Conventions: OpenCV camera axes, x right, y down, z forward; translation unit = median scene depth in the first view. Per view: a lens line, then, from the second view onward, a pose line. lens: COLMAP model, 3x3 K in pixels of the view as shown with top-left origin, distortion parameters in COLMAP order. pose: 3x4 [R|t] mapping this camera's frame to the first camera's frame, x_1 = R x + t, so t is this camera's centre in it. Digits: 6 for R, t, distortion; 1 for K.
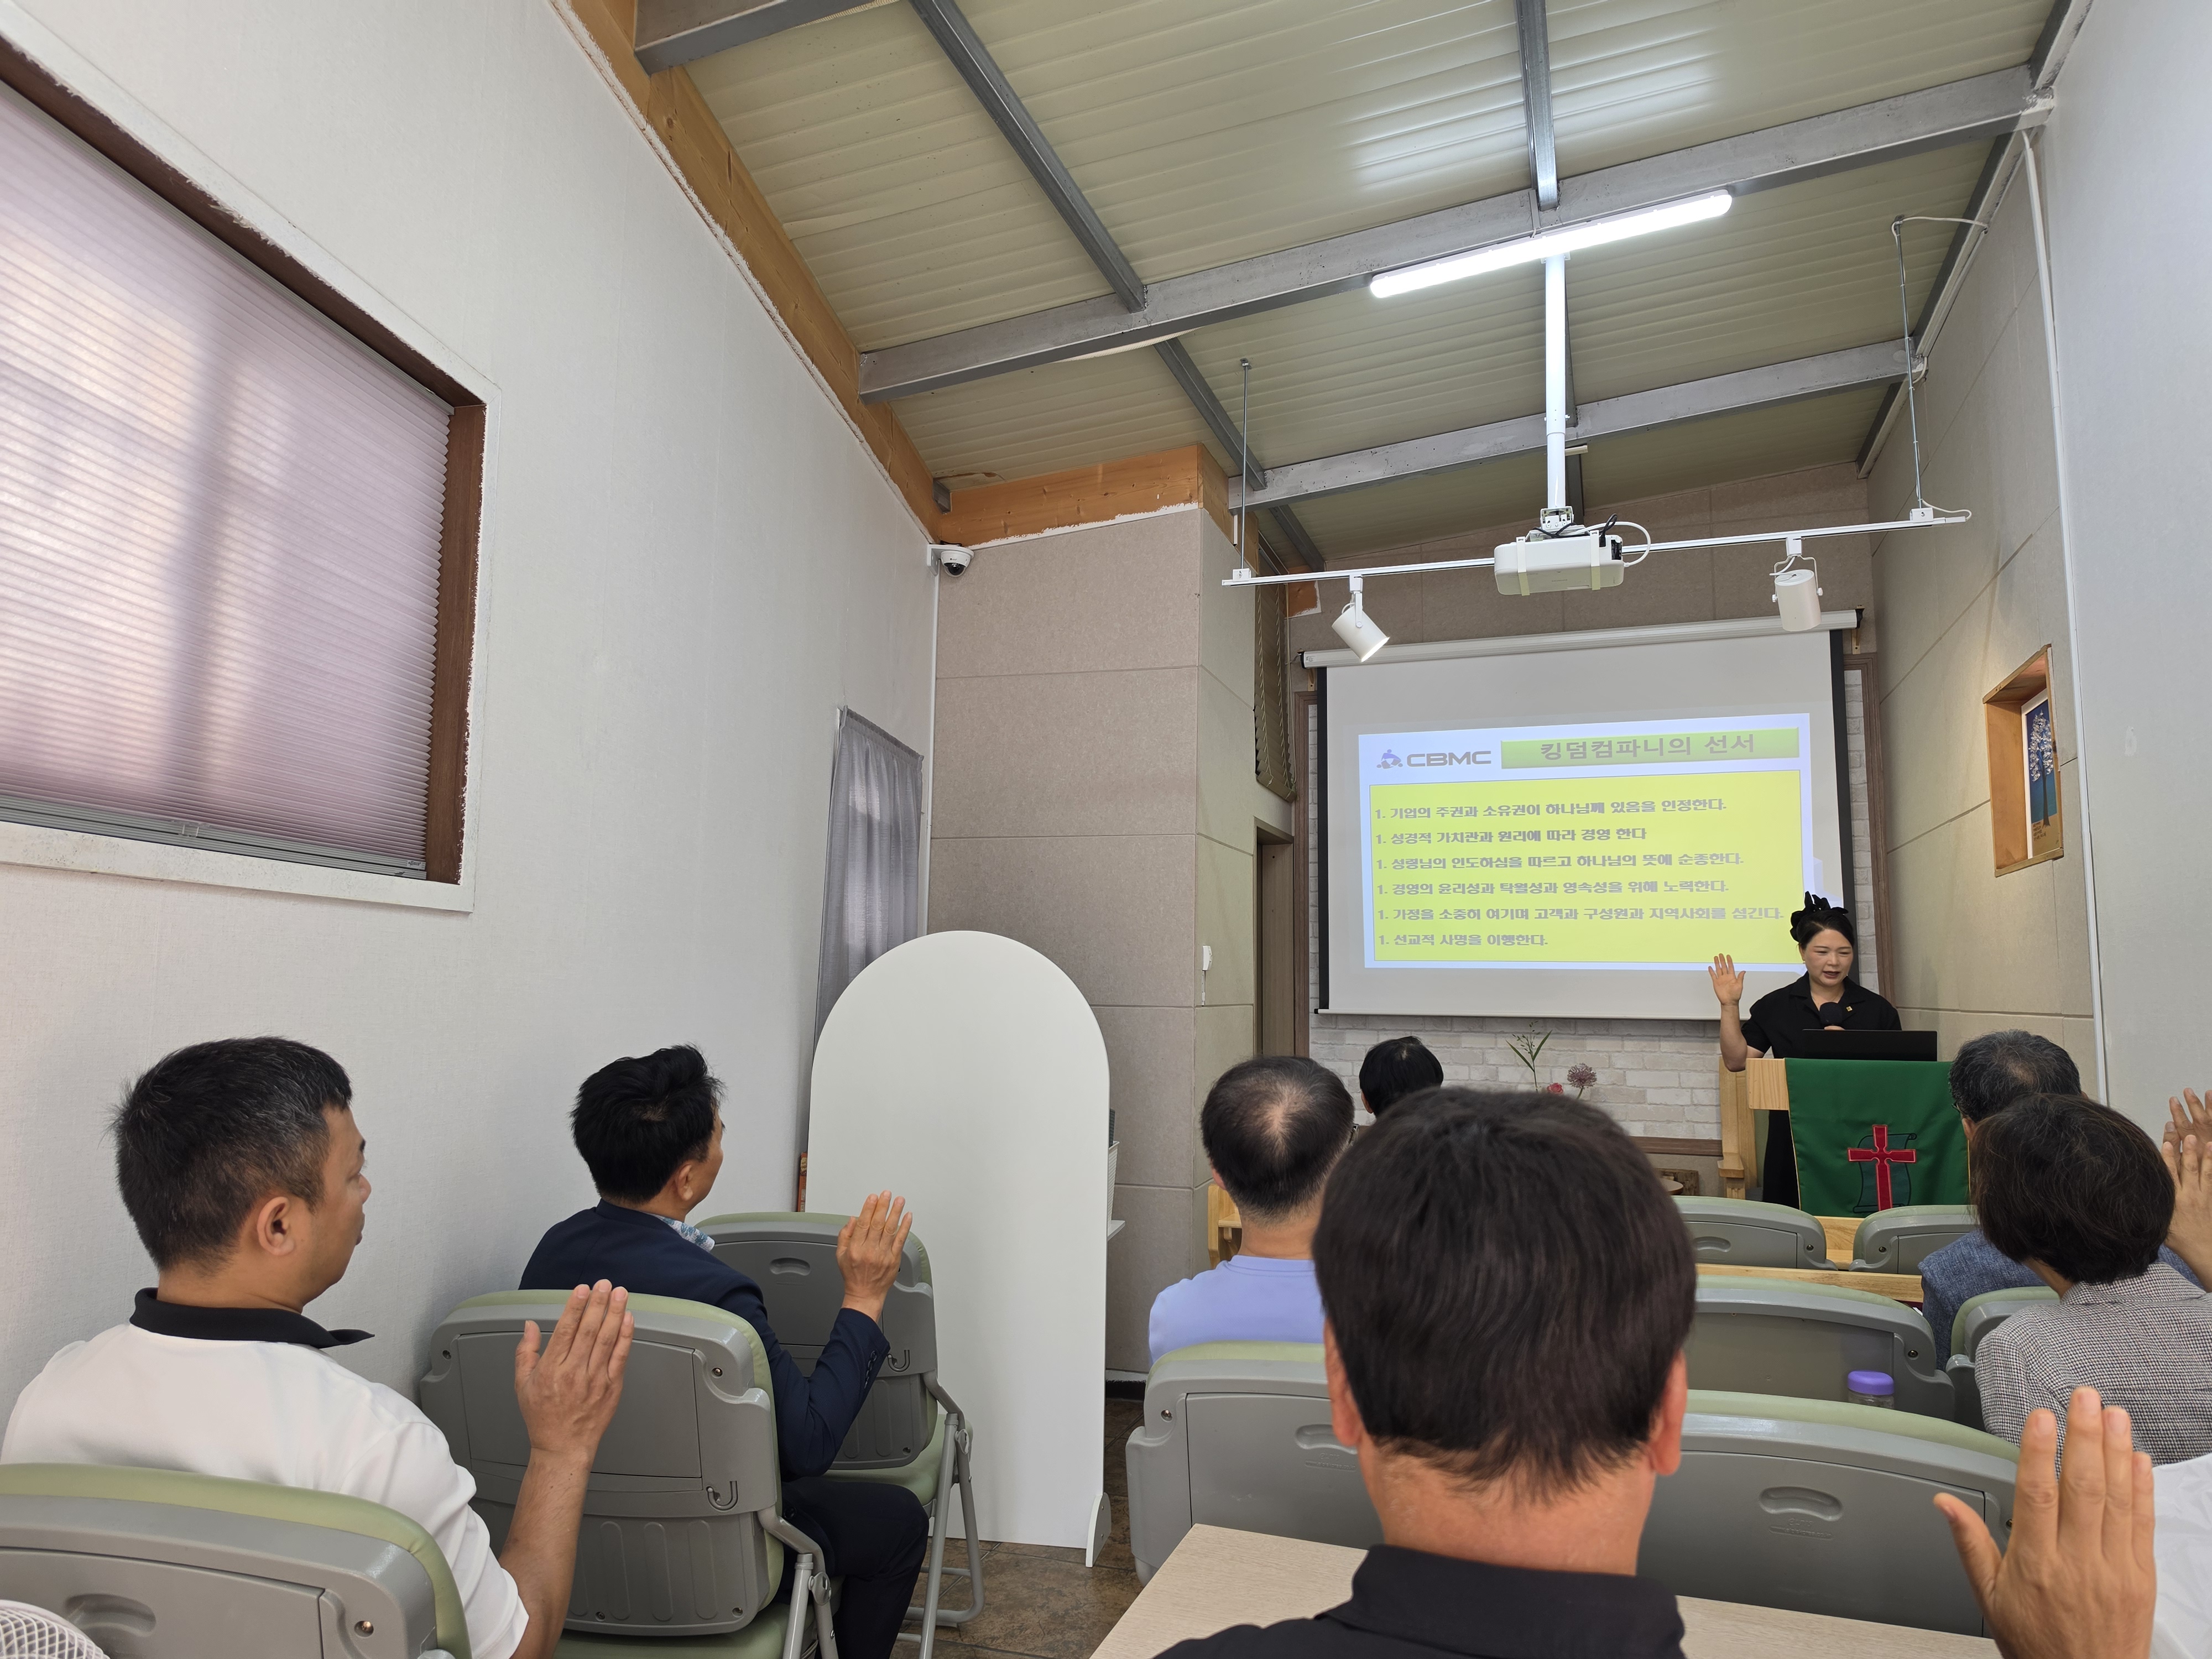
lens RADIAL K [[1482.2, 0, 1106.0], [0, 1482.2, 829.5], [0, 0, 1]] dist [0.066474, -0.093871]
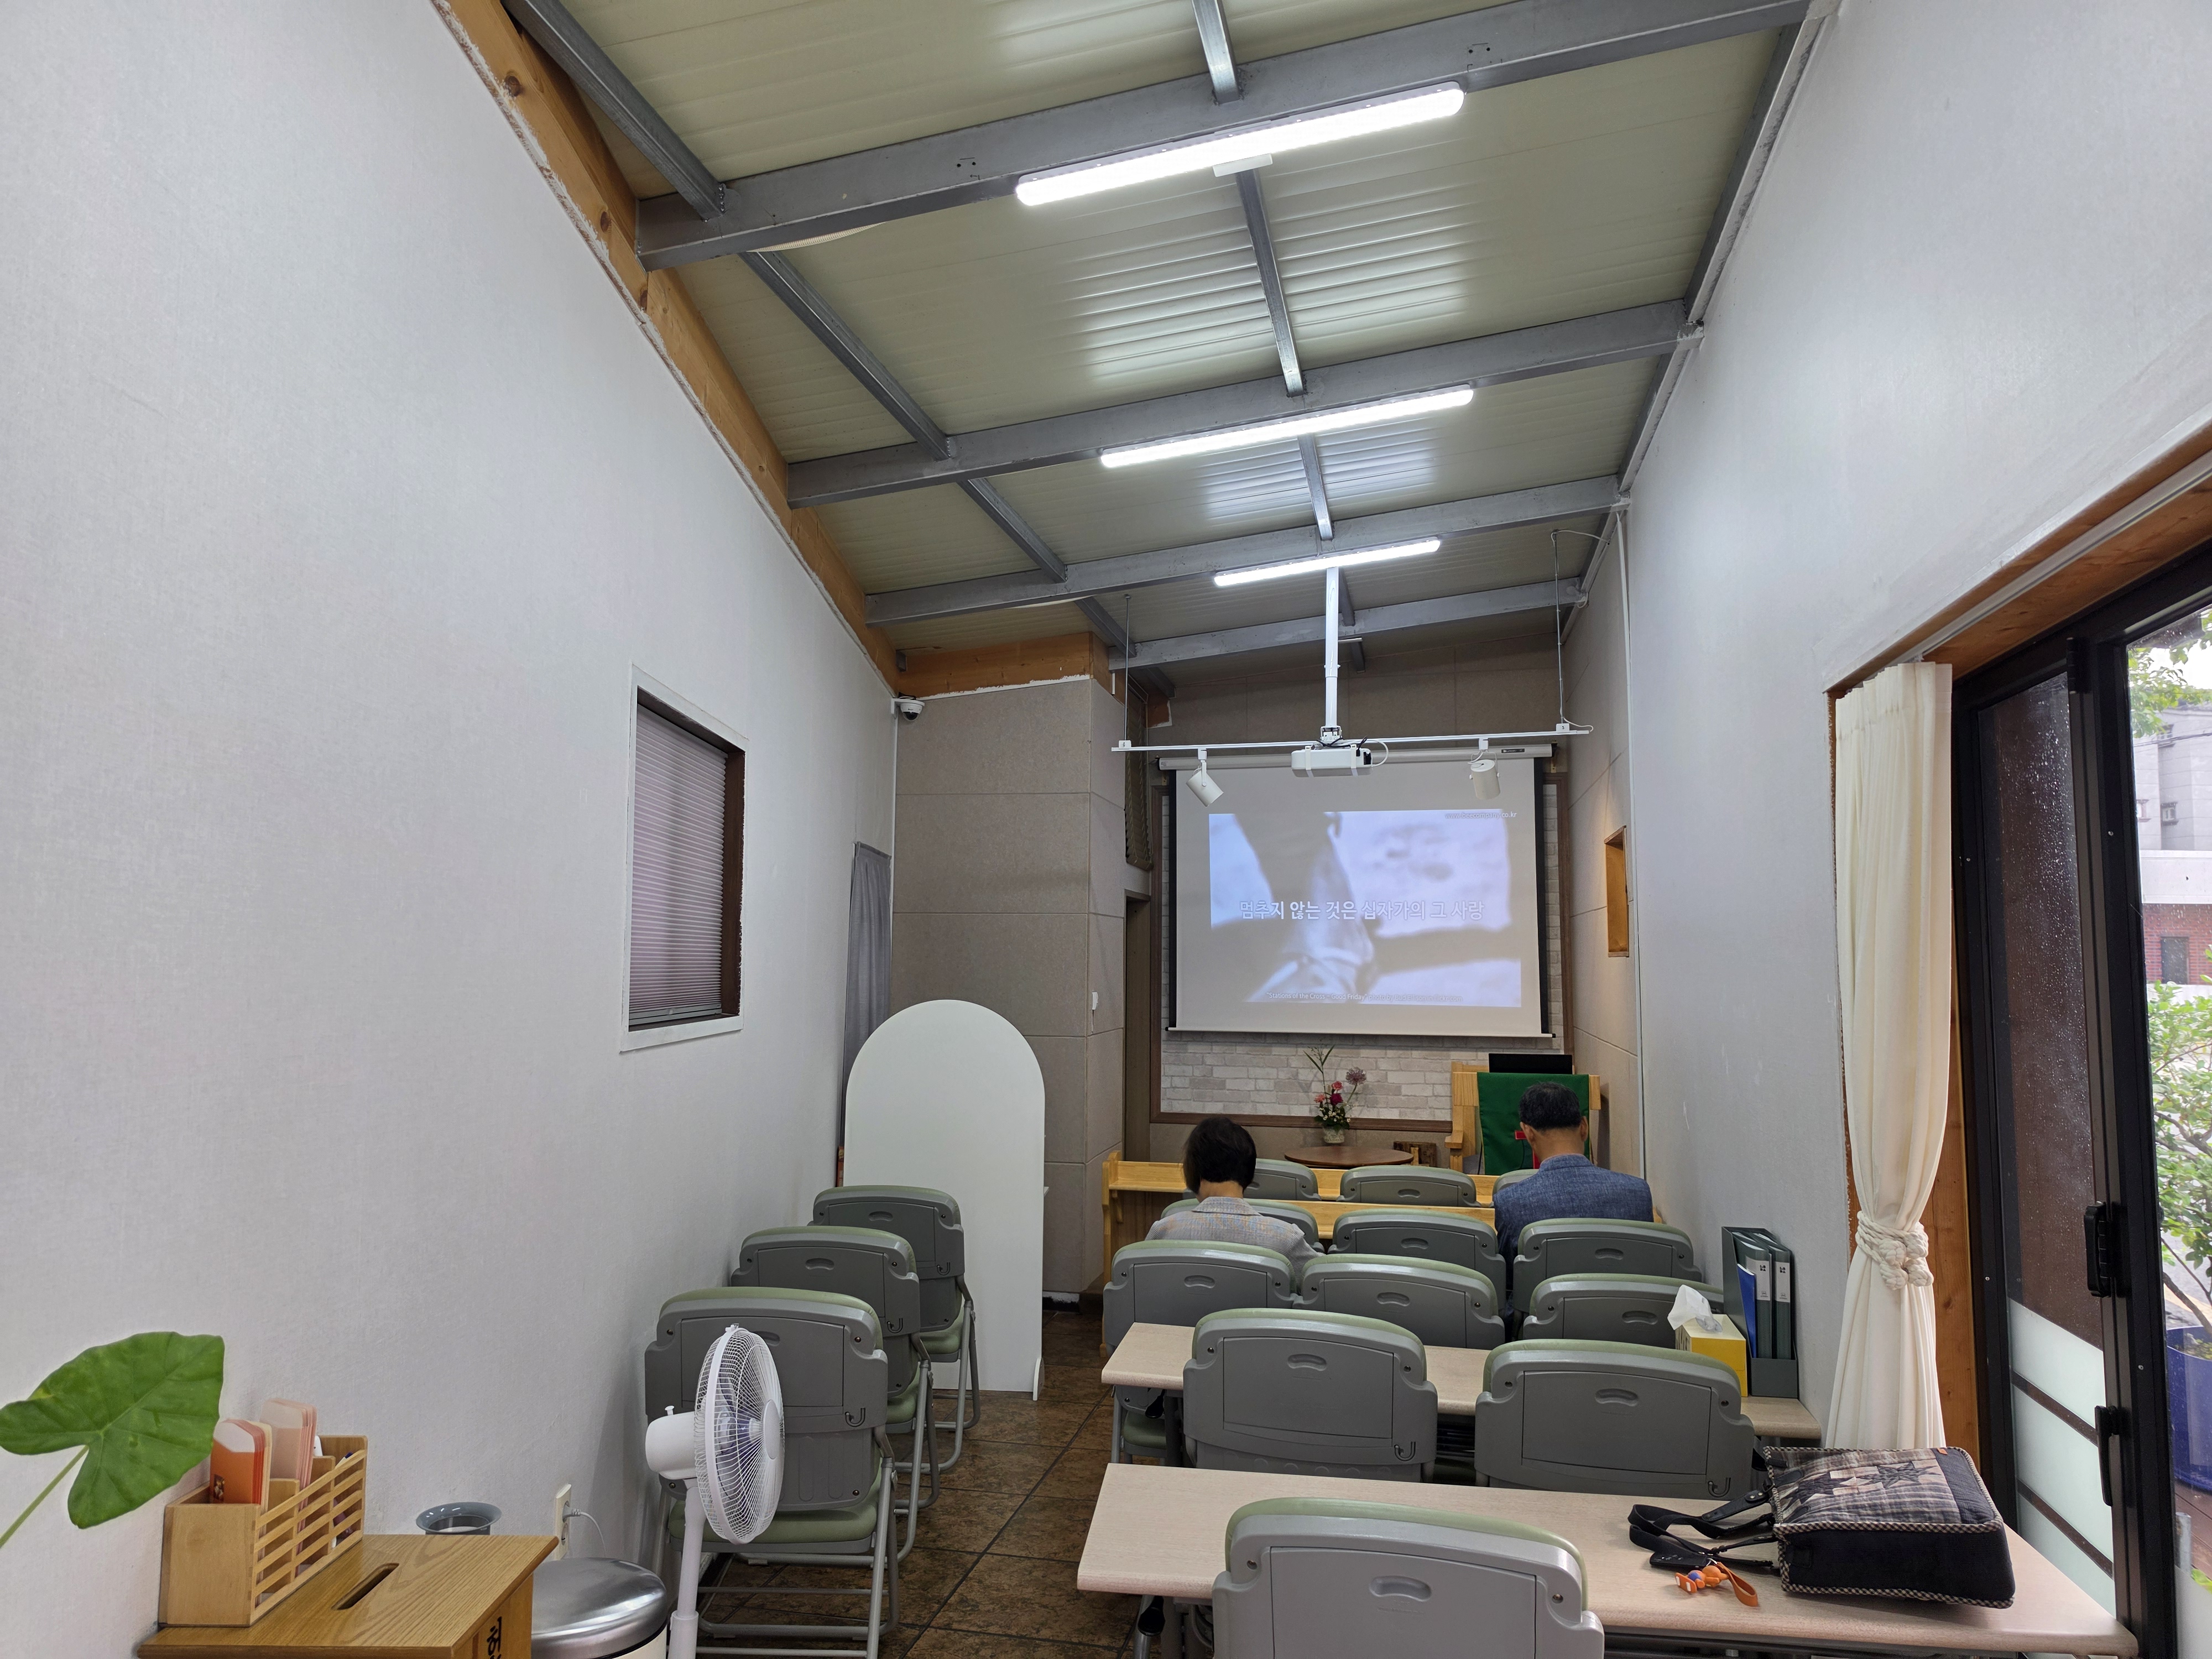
lens RADIAL K [[1464.6, 0, 1089.3], [0, 1464.6, 861.0], [0, 0, 1]] dist [0.125297, -0.088066]
pose [[0.994808, 0.003335, 0.101714, -0.077311], [-0.007390, 0.999191, 0.039520, -0.098655], [-0.101500, -0.040067, 0.994028, -0.373158]]
